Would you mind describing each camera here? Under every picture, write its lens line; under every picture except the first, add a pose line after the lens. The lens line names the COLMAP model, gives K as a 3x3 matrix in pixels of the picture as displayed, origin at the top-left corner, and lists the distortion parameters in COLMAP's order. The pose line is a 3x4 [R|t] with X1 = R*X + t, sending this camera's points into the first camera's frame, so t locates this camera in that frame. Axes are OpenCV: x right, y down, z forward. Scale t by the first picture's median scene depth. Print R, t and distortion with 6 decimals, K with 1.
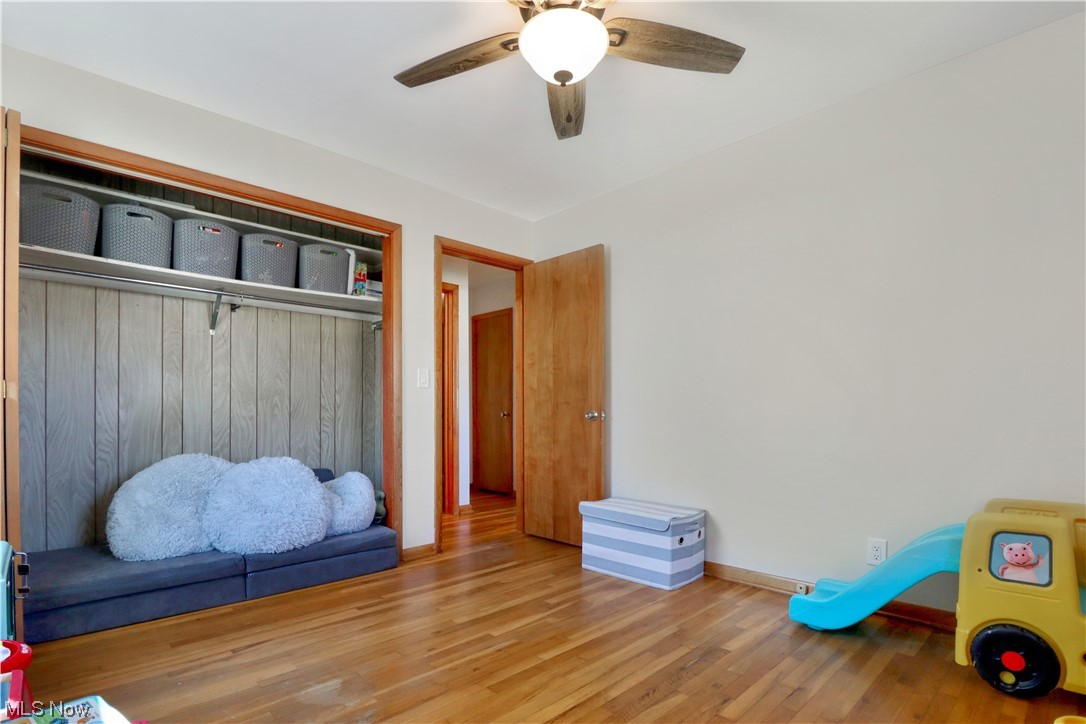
lens RADIAL K [[517.9, 0, 540.7], [0, 517.9, 407.5], [0, 0, 1]] dist [-0.008876, -0.003886]
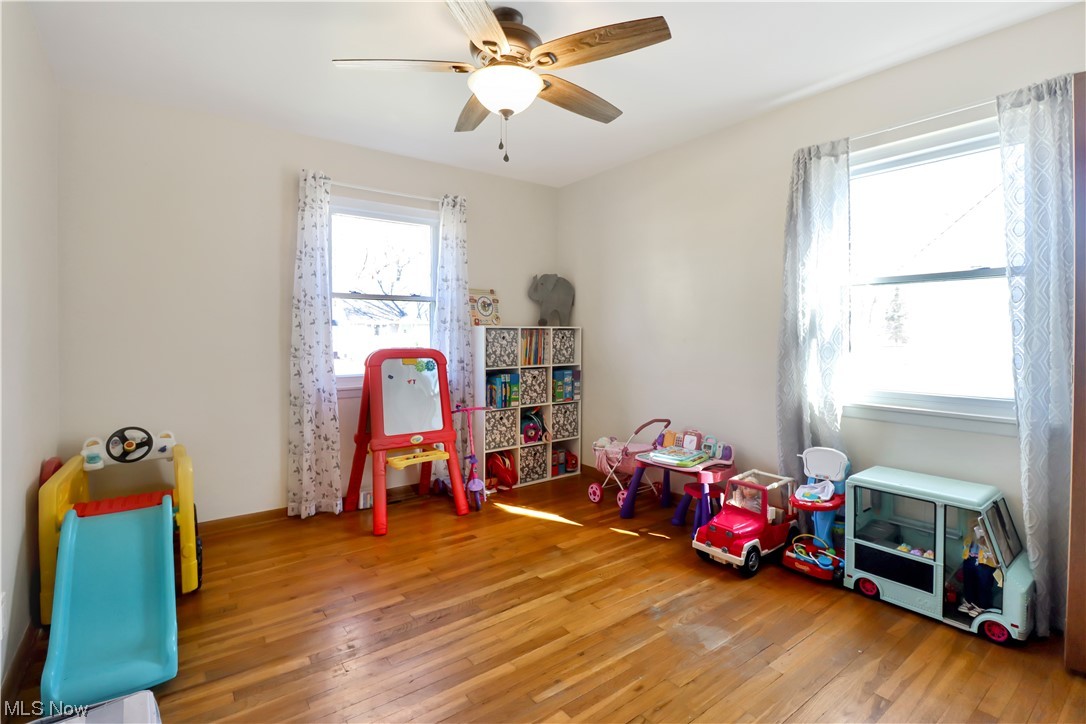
lens RADIAL K [[517.9, 0, 544.0], [0, 517.9, 355.1], [0, 0, 1]] dist [-0.008876, -0.003886]
pose [[-0.992265, -0.002013, 0.124124, -0.179345], [-0.000357, 0.999911, 0.013356, -0.083596], [-0.124140, 0.013209, -0.992177, 2.024980]]
